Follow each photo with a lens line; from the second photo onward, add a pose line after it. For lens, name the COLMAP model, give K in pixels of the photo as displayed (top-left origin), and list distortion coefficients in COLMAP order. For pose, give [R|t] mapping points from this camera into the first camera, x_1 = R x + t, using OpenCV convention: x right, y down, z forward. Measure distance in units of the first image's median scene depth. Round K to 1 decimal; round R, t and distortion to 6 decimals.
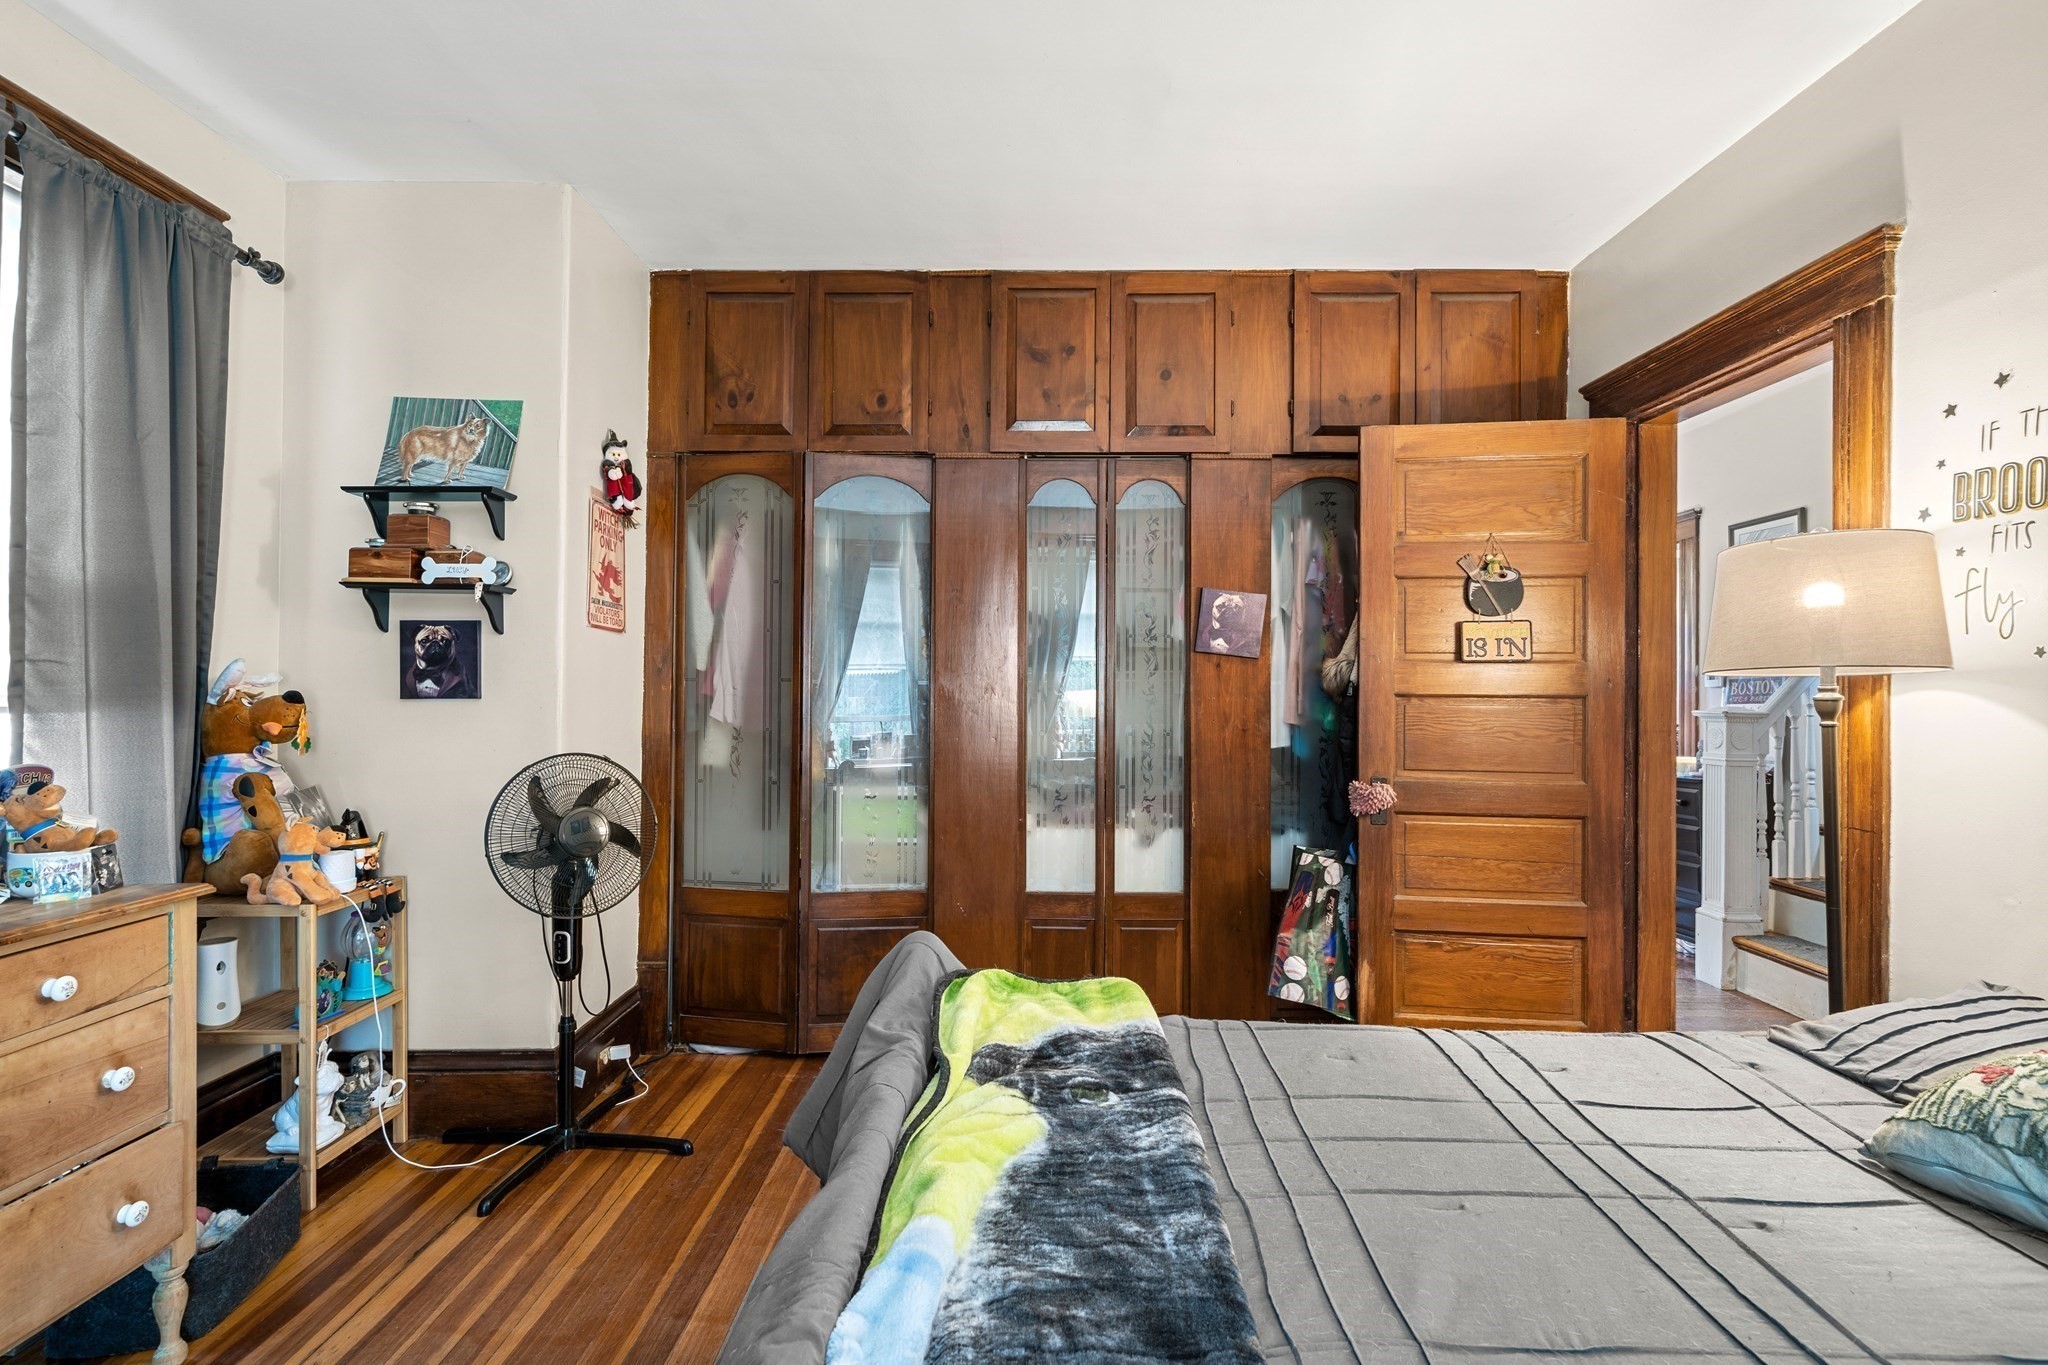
lens RADIAL K [[984.9, 0, 1021.7], [0, 984.9, 683.2], [0, 0, 1]] dist [0.000006, 0.000220]
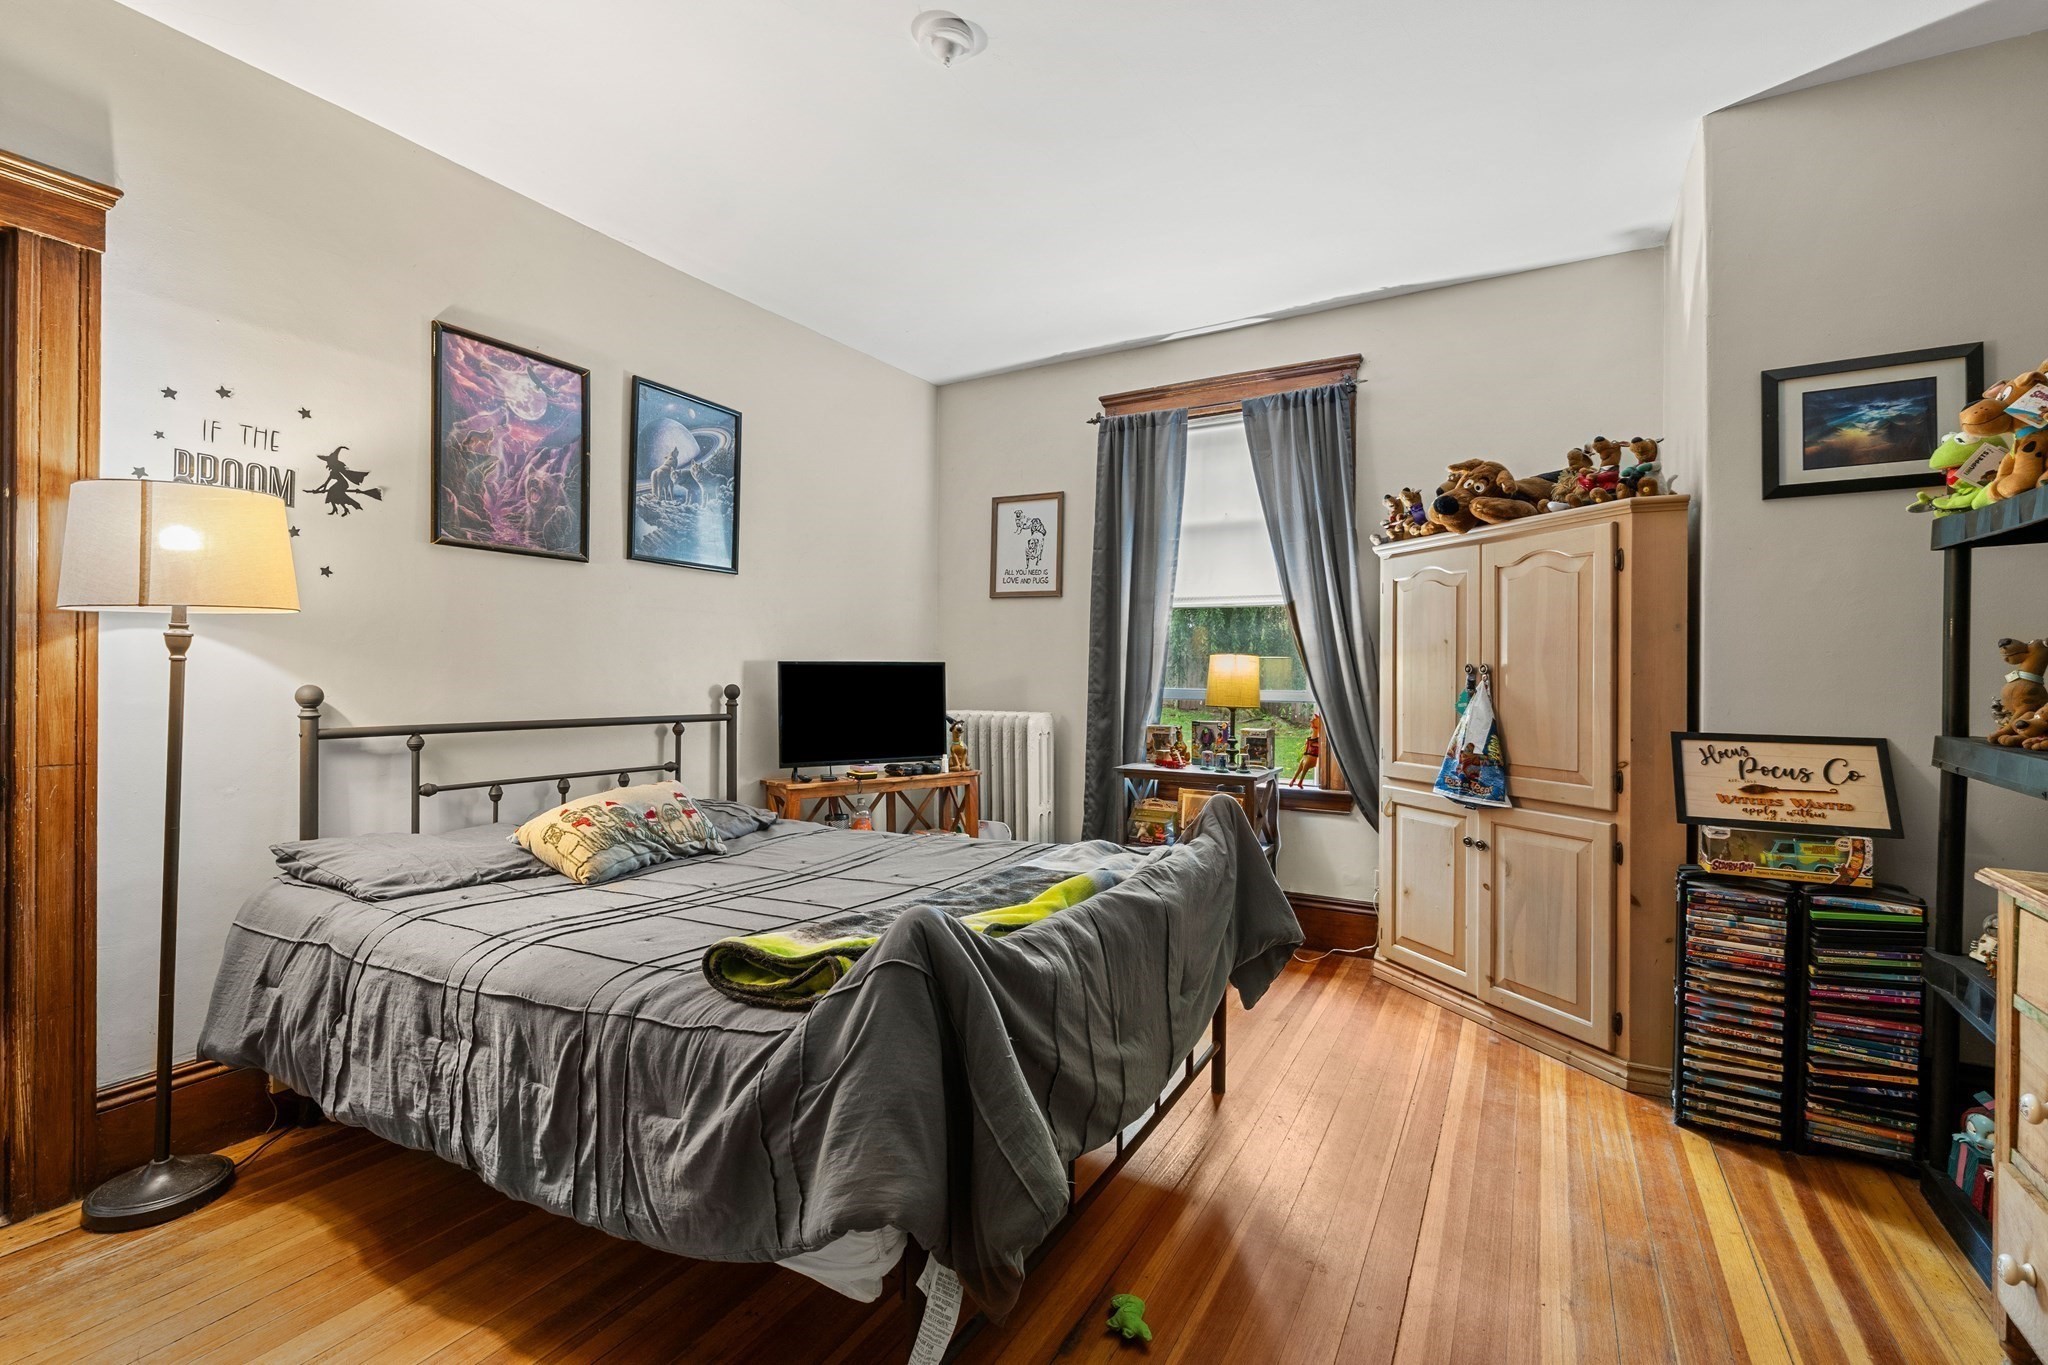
lens RADIAL K [[913.1, 0, 1024.6], [0, 913.1, 676.5], [0, 0, 1]] dist [0.000263, 0.000147]
pose [[-0.881715, -0.012045, 0.471629, -0.488310], [-0.011421, 0.999926, 0.004186, 0.048021], [-0.471645, -0.001695, -0.881787, 1.483950]]
